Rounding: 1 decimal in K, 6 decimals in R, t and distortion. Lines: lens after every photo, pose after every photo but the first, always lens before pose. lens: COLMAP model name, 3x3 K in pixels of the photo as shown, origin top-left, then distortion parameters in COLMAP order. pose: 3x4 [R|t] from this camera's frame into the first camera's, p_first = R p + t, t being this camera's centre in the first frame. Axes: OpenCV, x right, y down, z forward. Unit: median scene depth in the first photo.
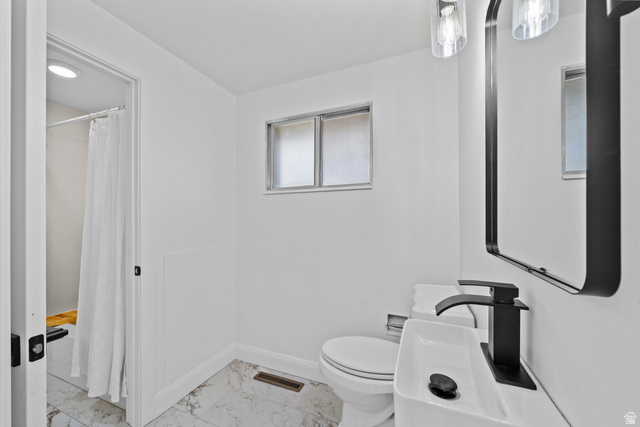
lens RADIAL K [[252.1, 0, 317.2], [0, 252.1, 217.8], [0, 0, 1]] dist [-0.001513, -0.000070]
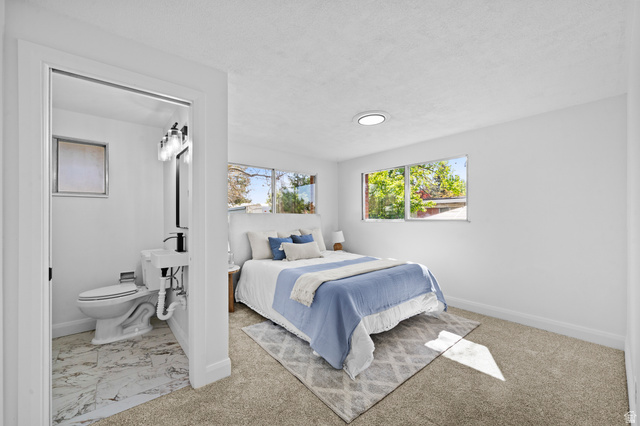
lens RADIAL K [[252.1, 0, 318.8], [0, 252.1, 216.6], [0, 0, 1]] dist [-0.001513, -0.000070]
pose [[0.447283, 0.002514, 0.894389, -1.877064], [-0.012822, 0.999911, 0.003601, -0.066855], [-0.894300, -0.013079, 0.447276, -2.780448]]
